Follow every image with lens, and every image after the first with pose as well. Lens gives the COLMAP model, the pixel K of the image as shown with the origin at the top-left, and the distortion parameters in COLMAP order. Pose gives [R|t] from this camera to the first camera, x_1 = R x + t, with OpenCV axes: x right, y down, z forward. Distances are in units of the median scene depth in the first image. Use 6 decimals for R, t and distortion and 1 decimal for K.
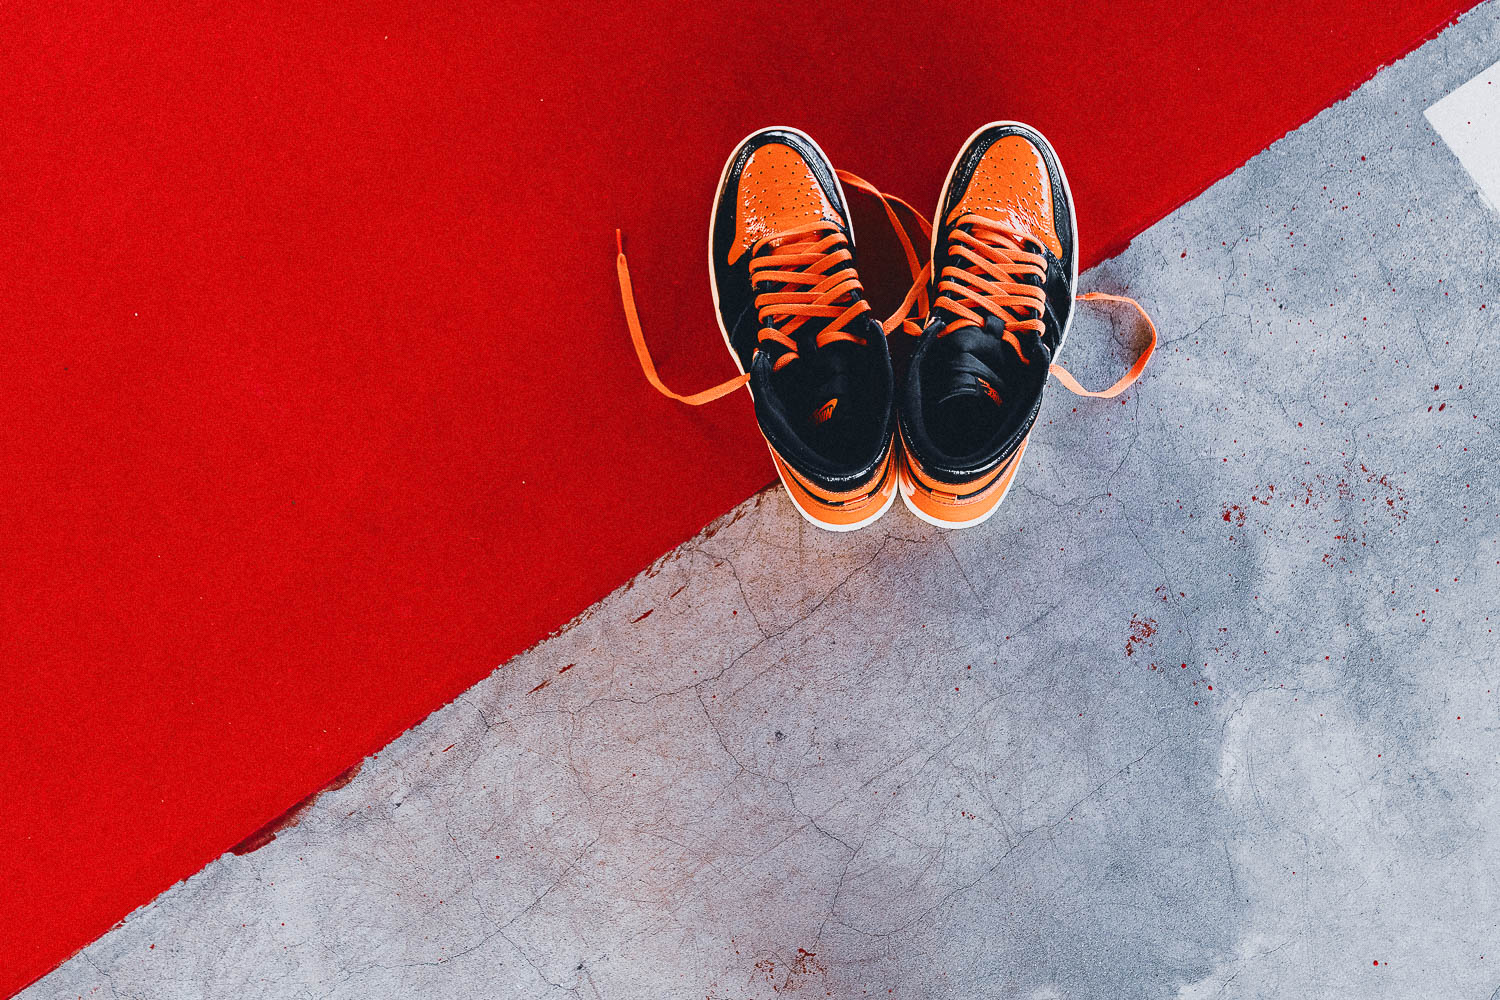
lens RADIAL K [[1728.8, 0, 750.0], [0, 1728.8, 500.0], [0, 0, 1]] dist [0.007616, 0.012595]
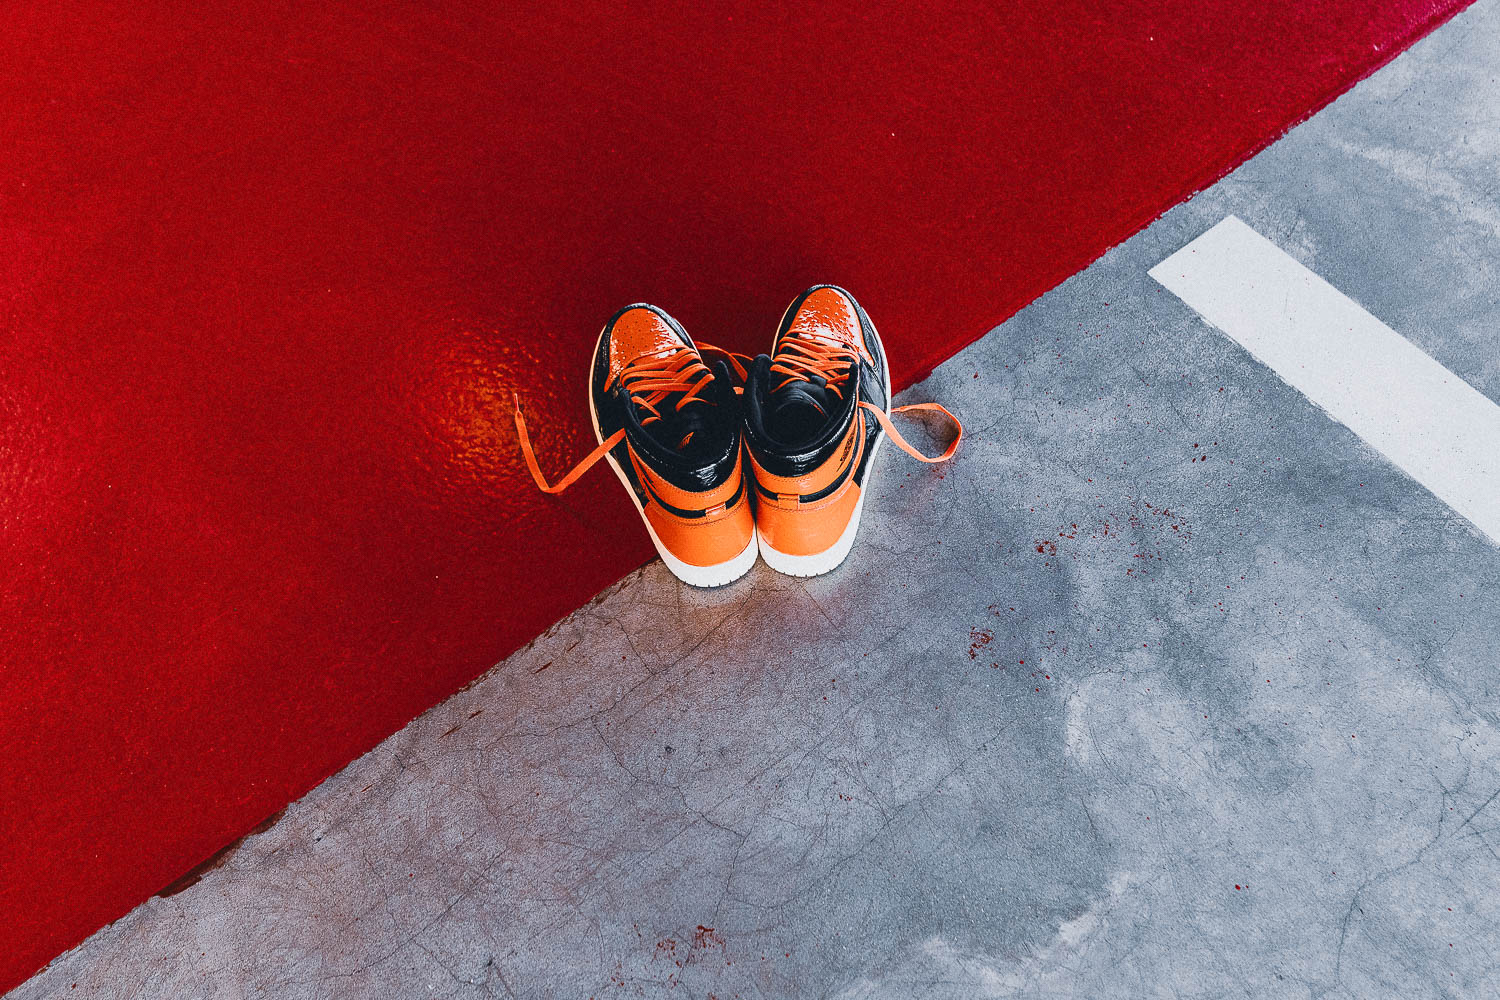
lens RADIAL K [[1728.8, 0, 750.0], [0, 1728.8, 500.0], [0, 0, 1]] dist [0.007616, 0.012595]
pose [[0.996520, -0.071931, 0.042108, 0.033524], [0.083251, 0.883560, -0.460859, 0.507182], [-0.004055, 0.462761, 0.886474, -0.051132]]
